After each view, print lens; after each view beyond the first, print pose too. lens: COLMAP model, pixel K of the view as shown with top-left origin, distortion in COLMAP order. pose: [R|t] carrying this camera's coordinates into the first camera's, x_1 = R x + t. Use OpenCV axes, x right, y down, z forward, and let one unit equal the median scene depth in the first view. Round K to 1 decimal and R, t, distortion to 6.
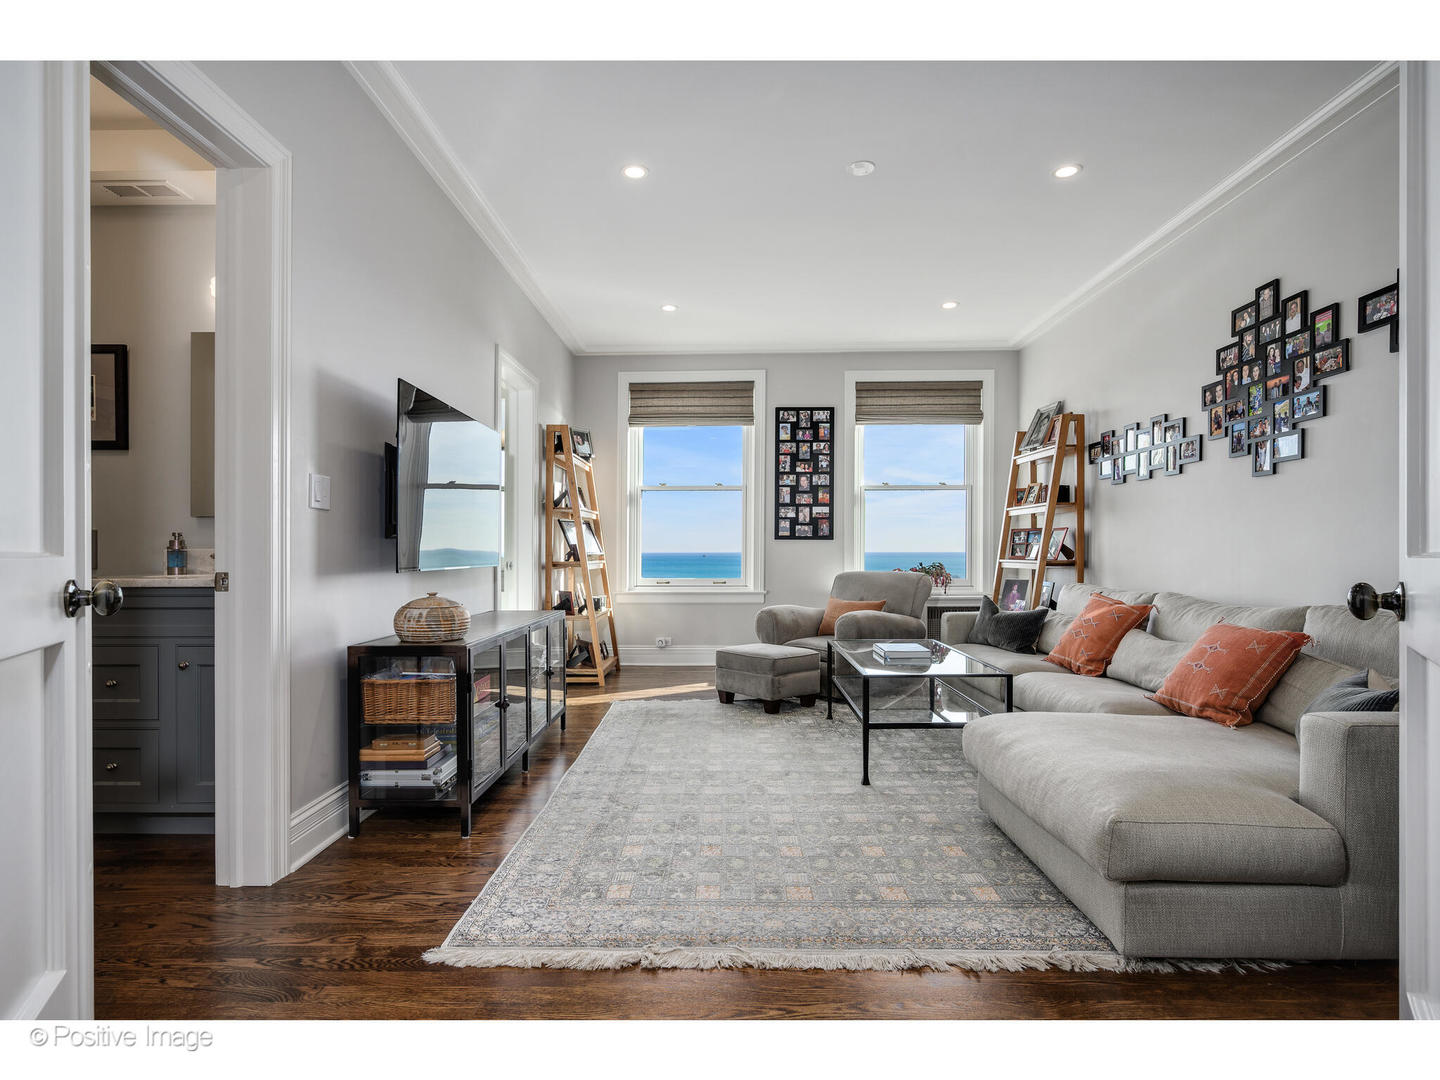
lens RADIAL K [[735.2, 0, 741.9], [0, 735.2, 548.1], [0, 0, 1]] dist [-0.000206, -0.000940]
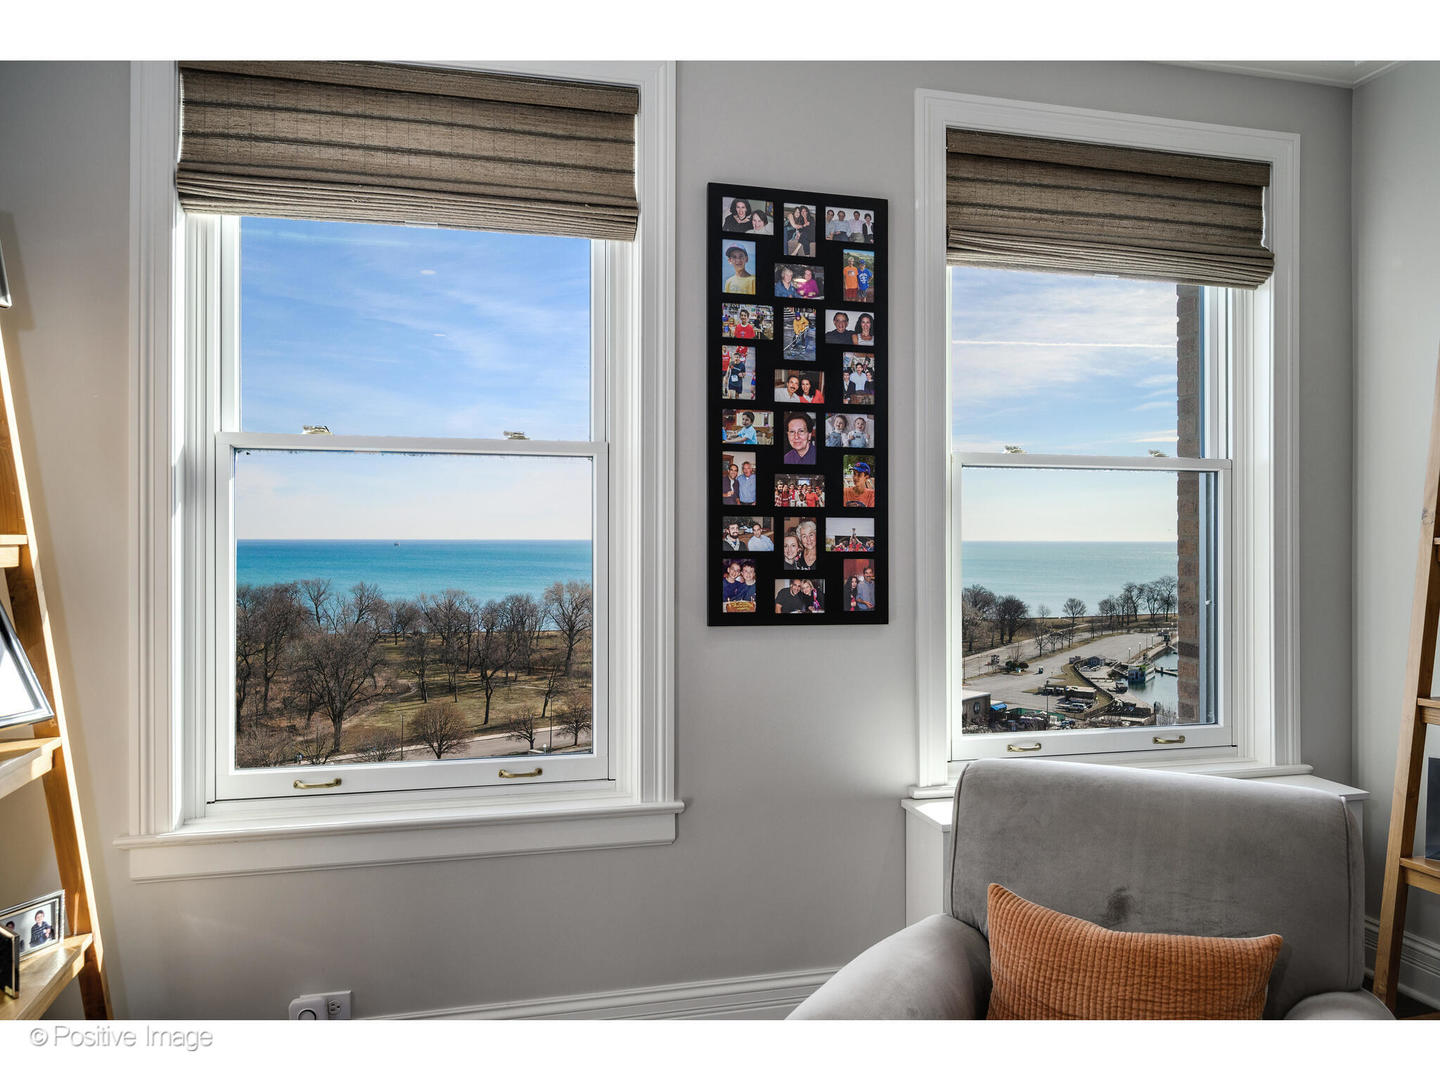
lens RADIAL K [[1113.2, 0, 700.0], [0, 1113.2, 574.8], [0, 0, 1]] dist [-0.000717, -0.004657]
pose [[0.970939, -0.000385, 0.239328, -0.078317], [-0.006126, 0.999631, 0.026459, -0.052077], [-0.239250, -0.027156, 0.970578, 0.657271]]
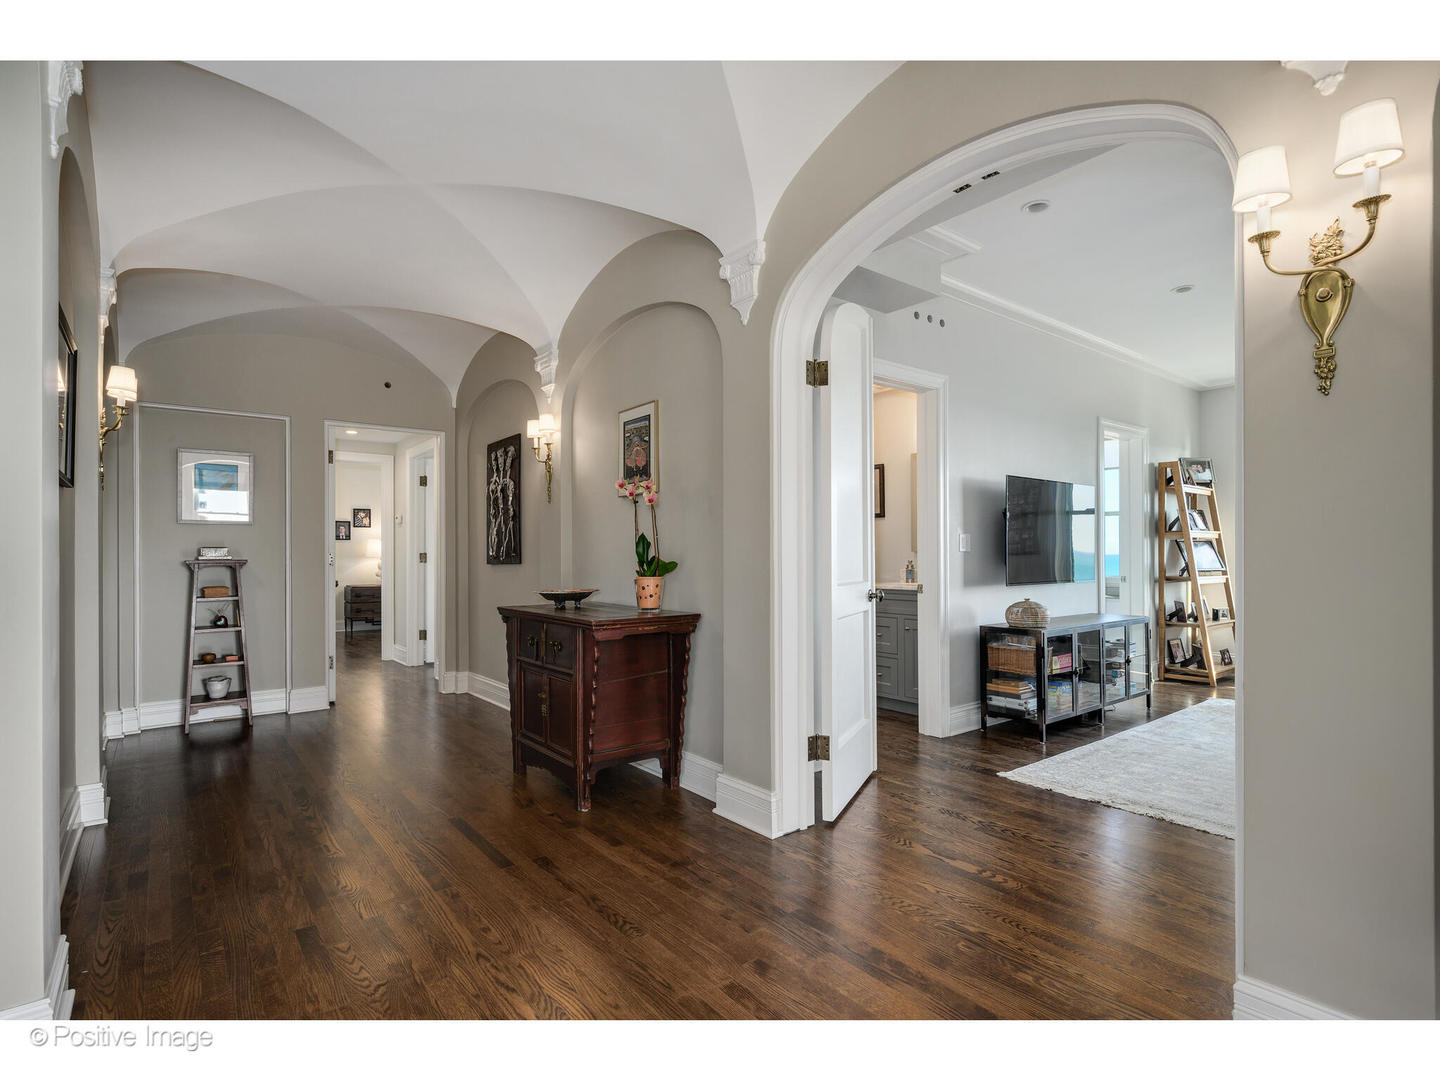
lens RADIAL K [[735.2, 0, 717.3], [0, 735.2, 547.2], [0, 0, 1]] dist [-0.000206, -0.000940]
pose [[0.604553, -0.008003, -0.796525, 0.251353], [0.005784, 0.999967, -0.005657, -0.026410], [0.796544, -0.001187, 0.604580, -0.298925]]
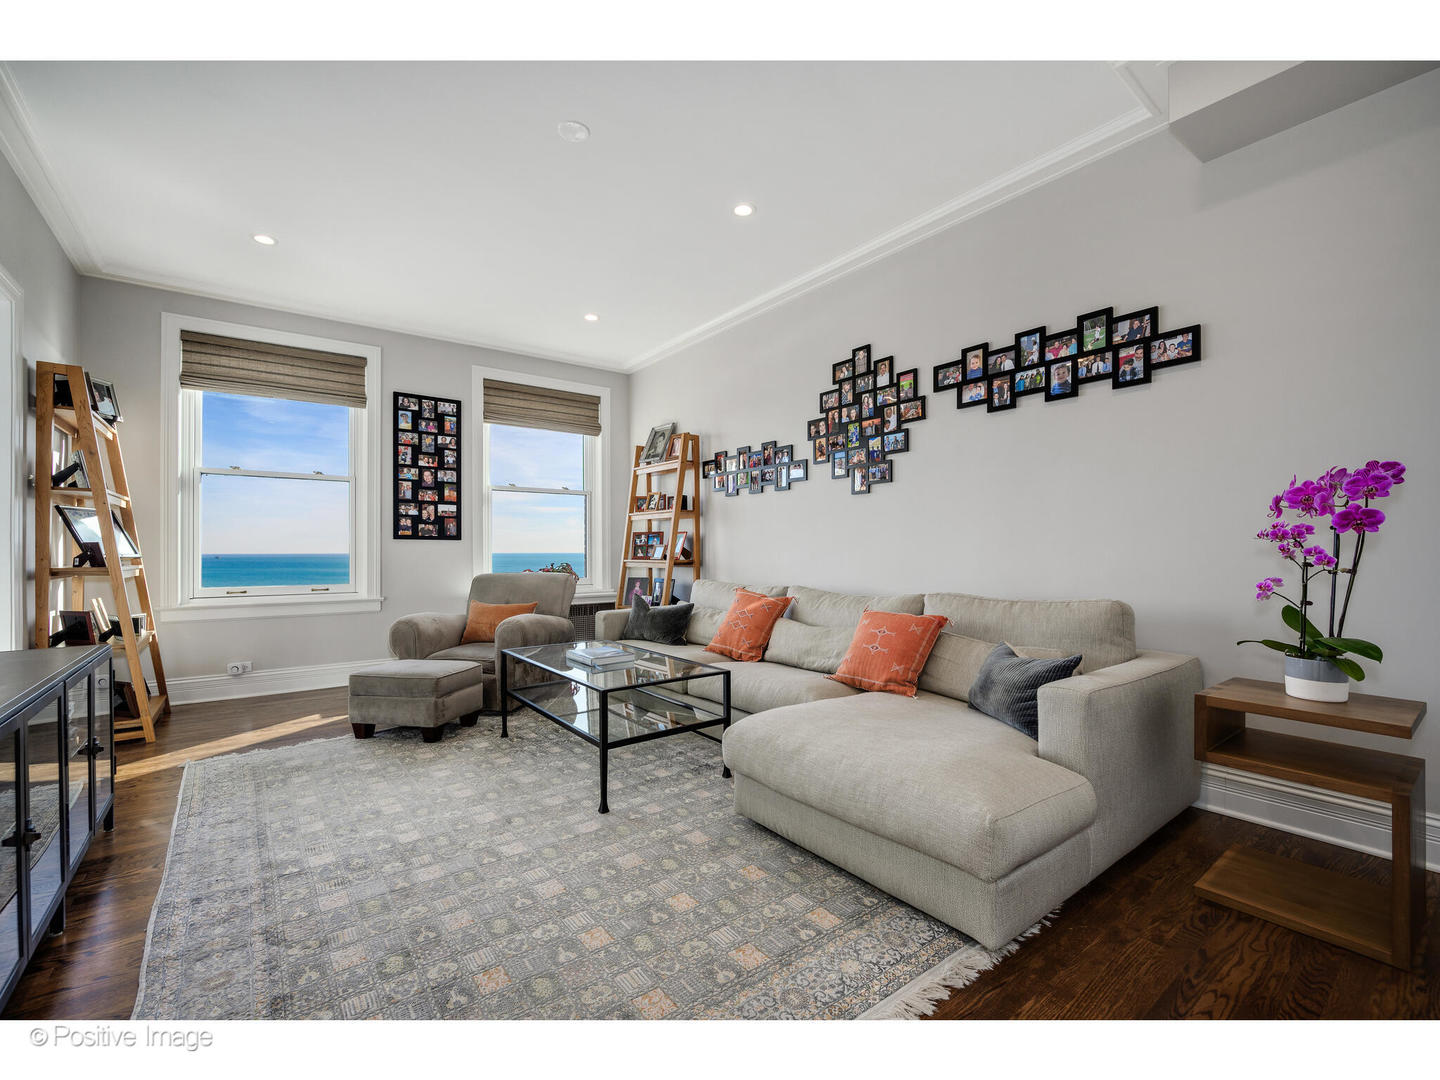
lens RADIAL K [[618.5, 0, 708.2], [0, 618.5, 550.3], [0, 0, 1]] dist [0.000018, -0.000562]
pose [[0.804598, 0.000854, 0.593820, -0.109951], [-0.001946, 0.999997, 0.001198, 0.000328], [-0.593817, -0.002120, 0.804597, 0.195519]]
